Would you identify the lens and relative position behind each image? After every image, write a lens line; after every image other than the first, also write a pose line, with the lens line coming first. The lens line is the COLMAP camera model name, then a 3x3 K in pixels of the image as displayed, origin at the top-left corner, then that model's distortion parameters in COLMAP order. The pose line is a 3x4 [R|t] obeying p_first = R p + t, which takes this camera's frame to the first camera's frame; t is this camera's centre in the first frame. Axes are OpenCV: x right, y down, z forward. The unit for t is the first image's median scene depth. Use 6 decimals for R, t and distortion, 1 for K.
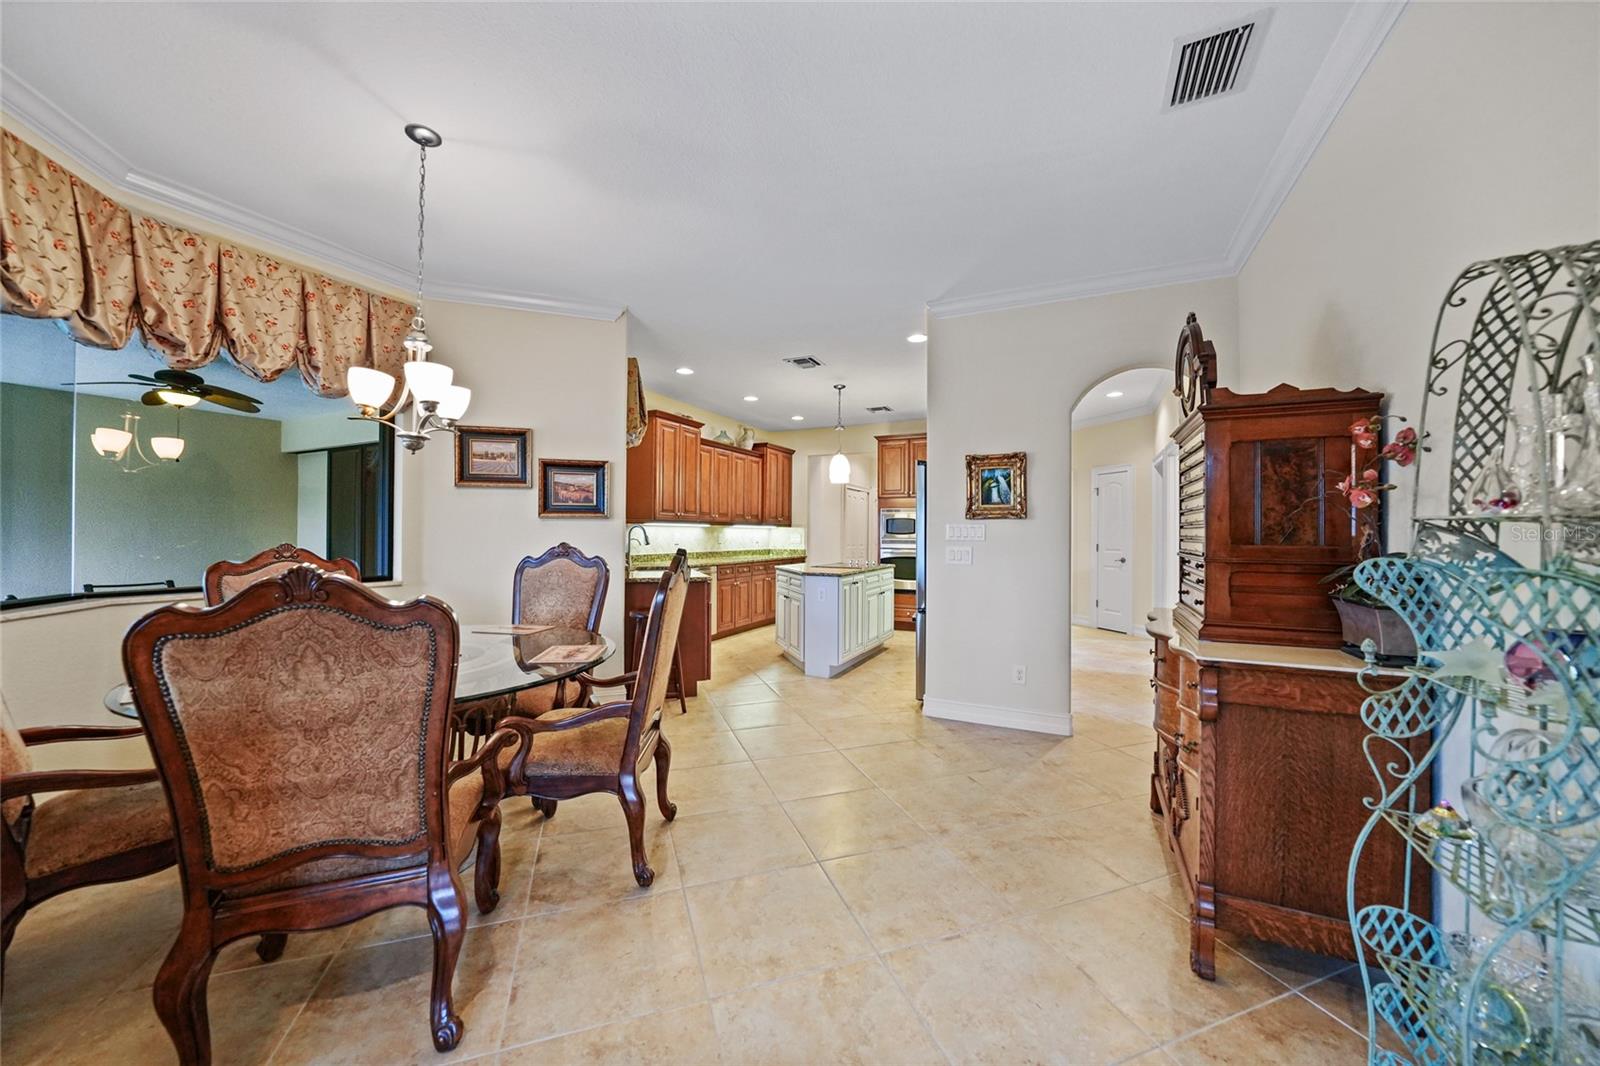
lens RADIAL K [[558.6, 0, 792.7], [0, 558.6, 533.6], [0, 0, 1]] dist [-0.016309, 0.001269]
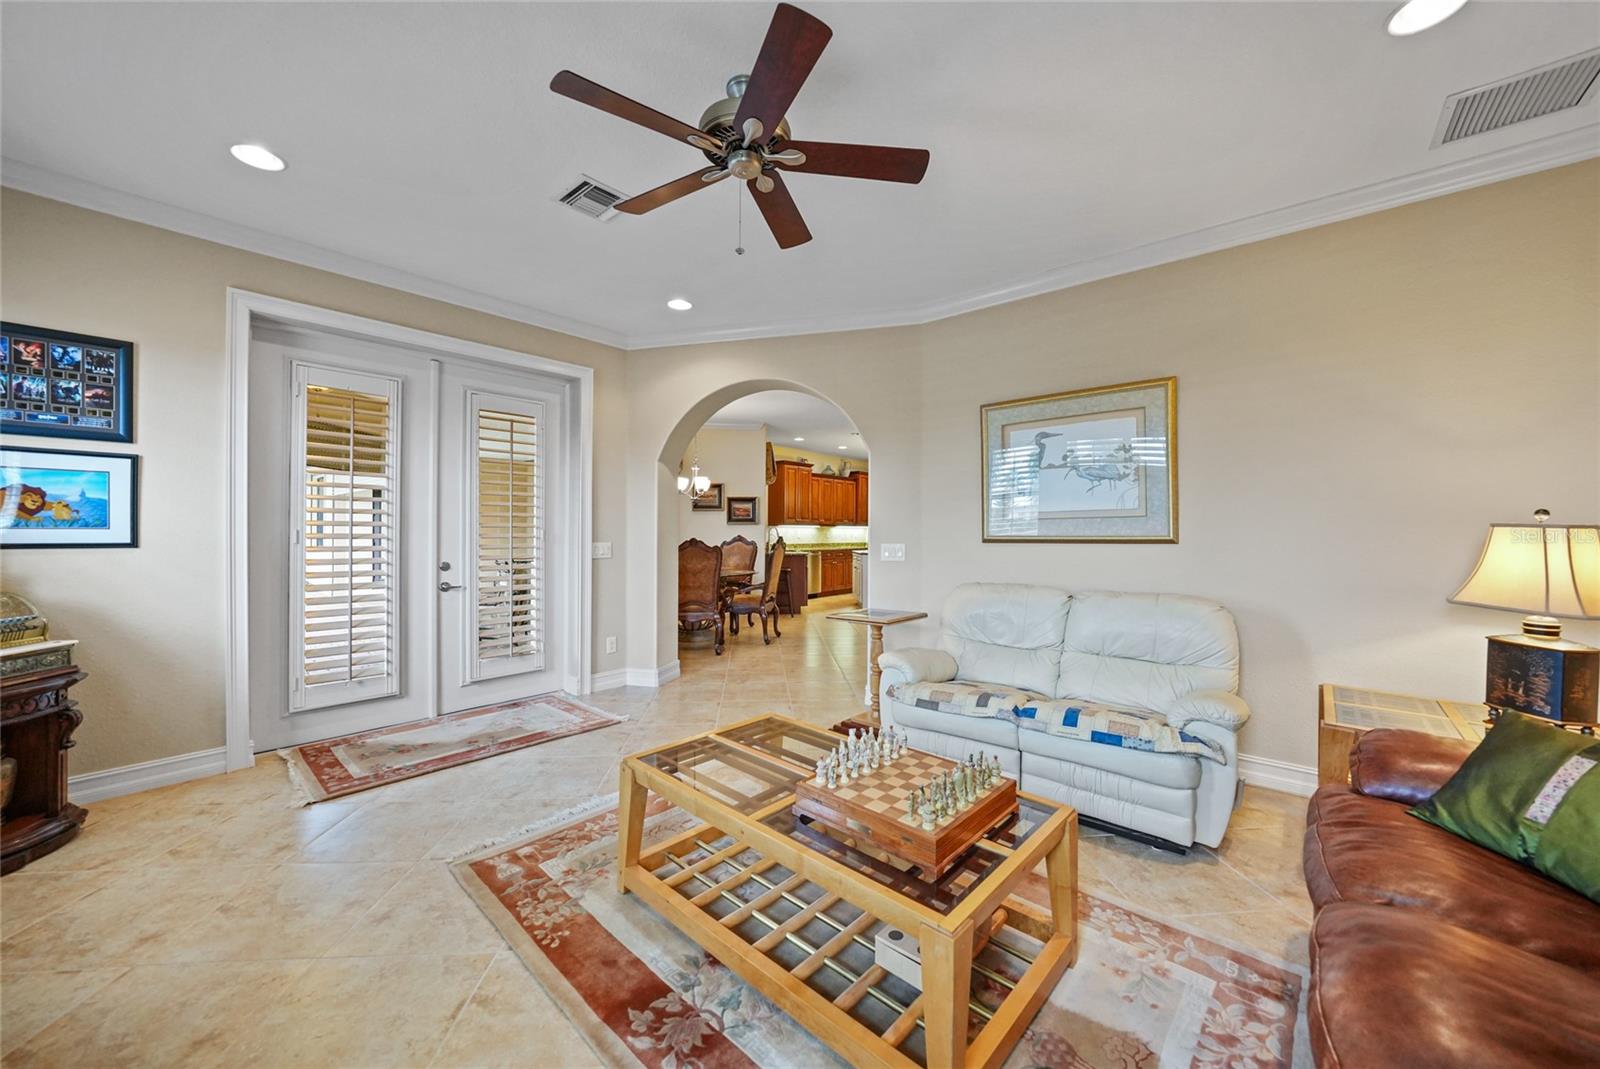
lens RADIAL K [[558.6, 0, 796.7], [0, 558.6, 533.6], [0, 0, 1]] dist [-0.016309, 0.001269]
pose [[0.967426, -0.001666, -0.253147, 0.187067], [0.002262, 0.999995, 0.002064, 0.002526], [0.253143, -0.002569, 0.967426, -0.541379]]
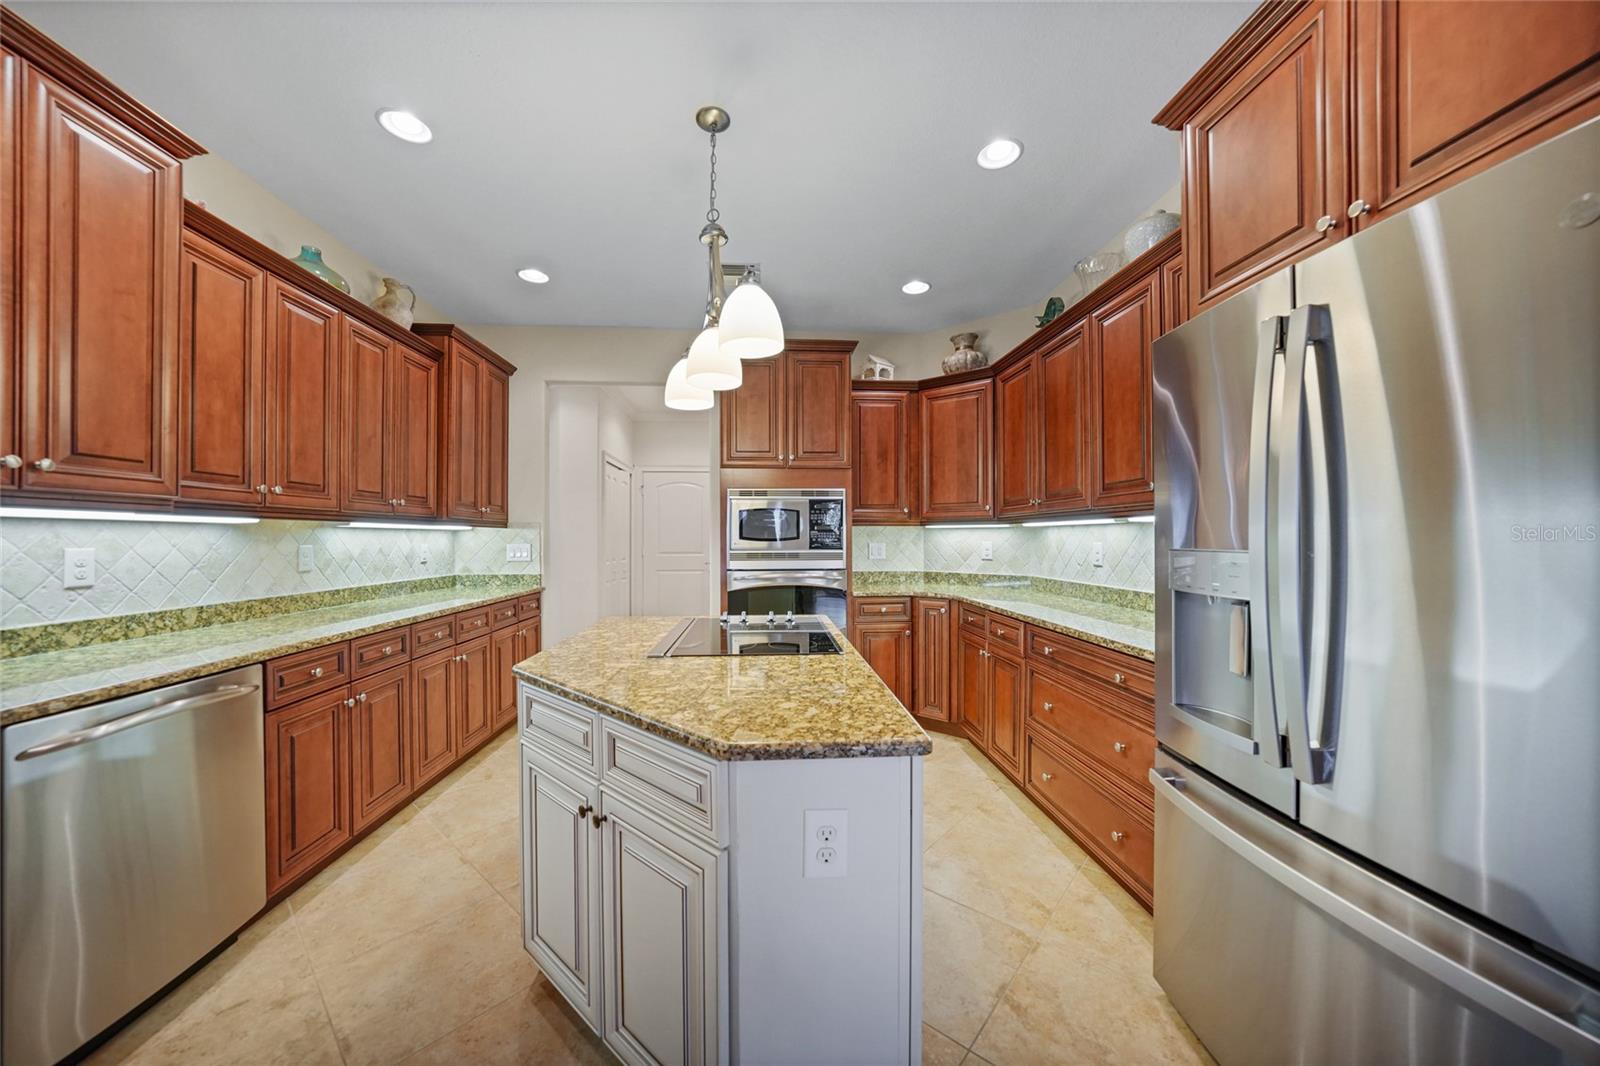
lens RADIAL K [[558.6, 0, 789.5], [0, 558.6, 538.7], [0, 0, 1]] dist [-0.016309, 0.001269]
pose [[0.861925, -0.008133, 0.506970, -0.042904], [0.008070, 0.999965, 0.002322, -0.001916], [-0.506971, 0.002090, 0.861960, 0.556813]]
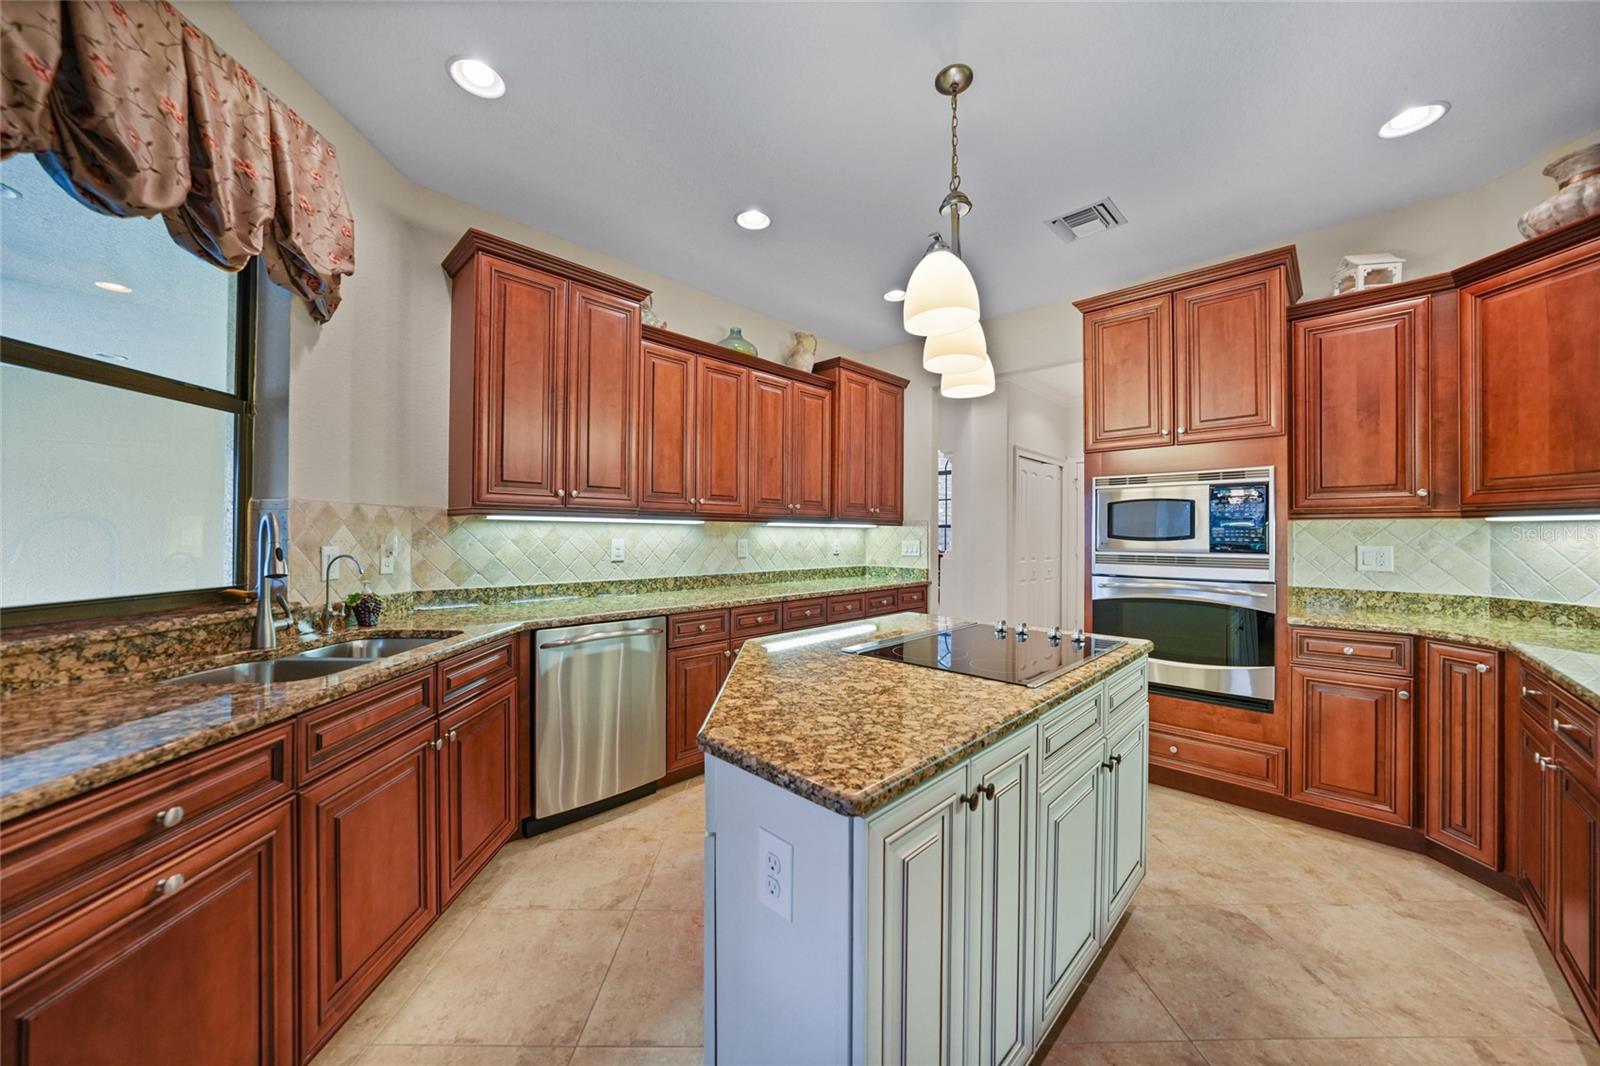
lens RADIAL K [[558.6, 0, 803.5], [0, 558.6, 531.2], [0, 0, 1]] dist [-0.016309, 0.001269]
pose [[0.954762, -0.002542, -0.297360, 0.077362], [-0.000393, 0.999952, -0.009810, -0.001428], [0.297371, 0.009483, 0.954715, 0.553679]]
